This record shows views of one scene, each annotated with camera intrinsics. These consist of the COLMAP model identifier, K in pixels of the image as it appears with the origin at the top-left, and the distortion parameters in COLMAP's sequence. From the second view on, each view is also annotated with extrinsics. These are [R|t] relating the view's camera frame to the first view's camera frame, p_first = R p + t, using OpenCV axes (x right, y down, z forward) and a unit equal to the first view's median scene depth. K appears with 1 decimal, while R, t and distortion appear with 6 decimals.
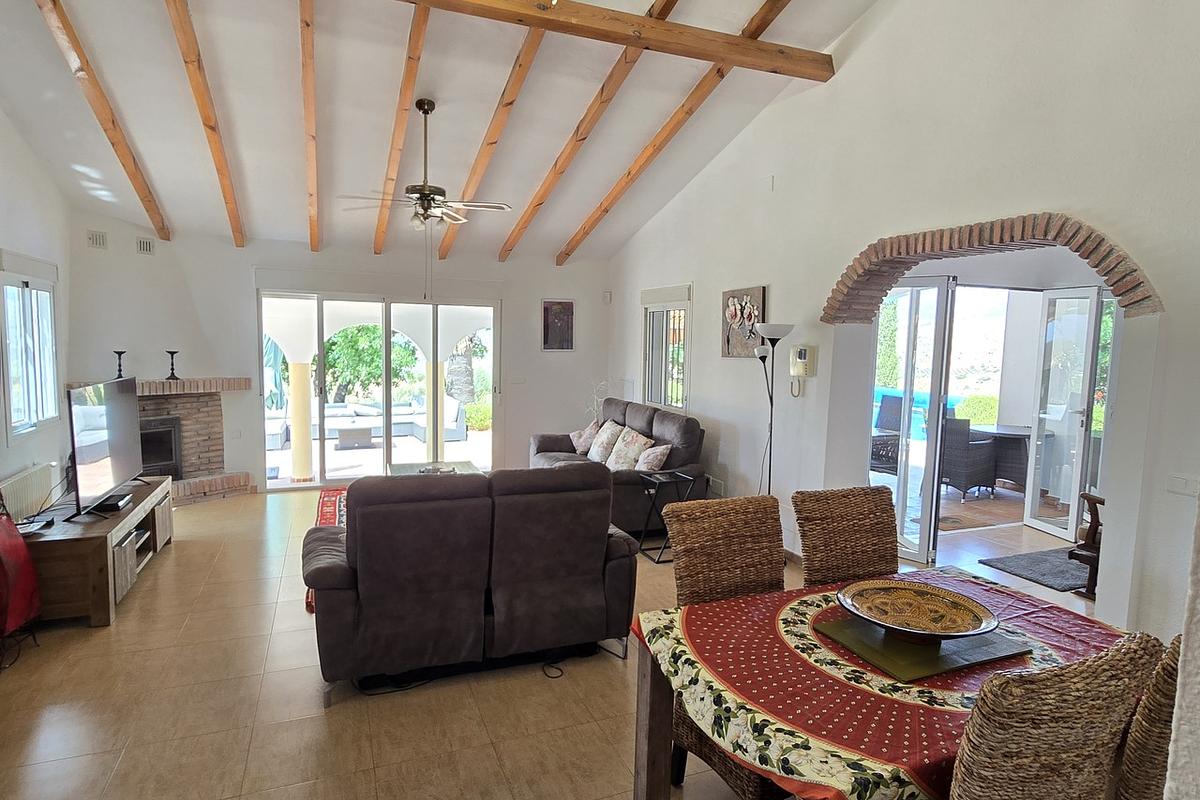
lens RADIAL K [[666.0, 0, 600.5], [0, 666.0, 401.1], [0, 0, 1]] dist [-0.001589, 0.000332]
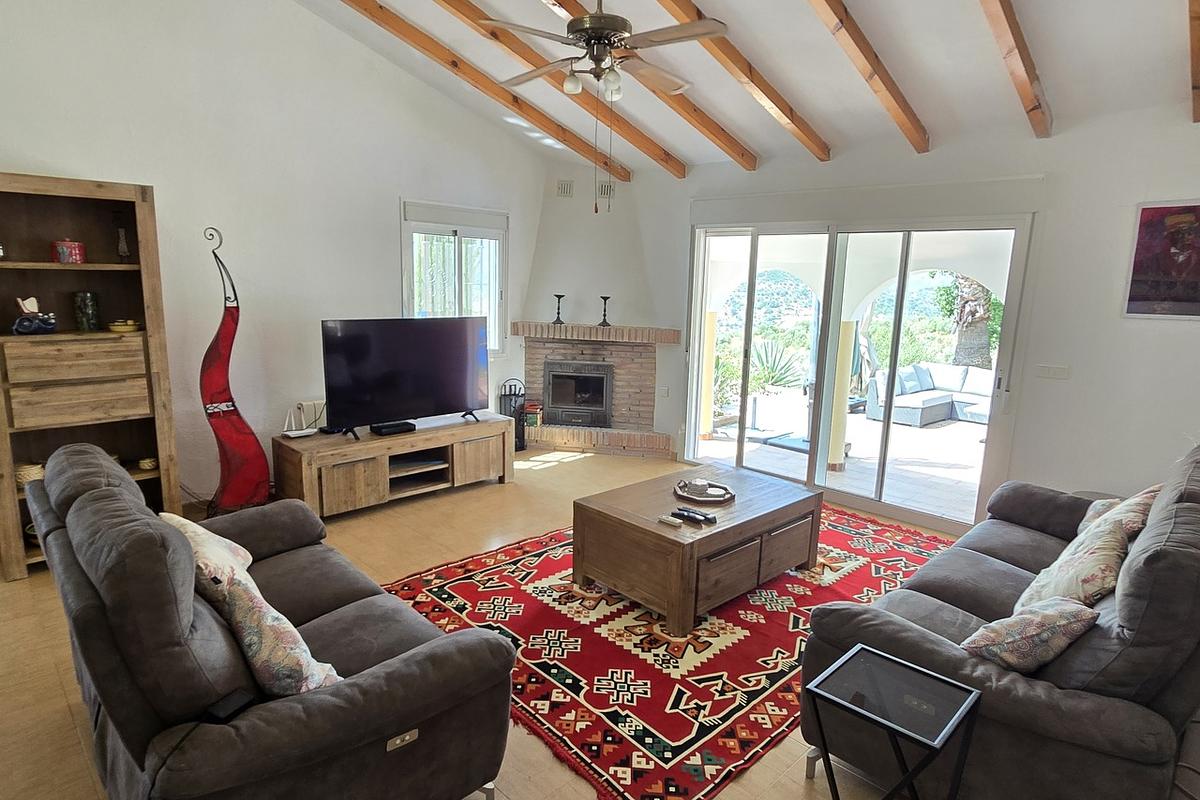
lens RADIAL K [[666.0, 0, 602.1], [0, 666.0, 397.7], [0, 0, 1]] dist [-0.001589, 0.000332]
pose [[0.390383, 0.150153, -0.908326, 0.252829], [-0.108267, 0.987252, 0.116669, -0.040191], [0.914264, 0.052796, 0.401663, 0.580649]]
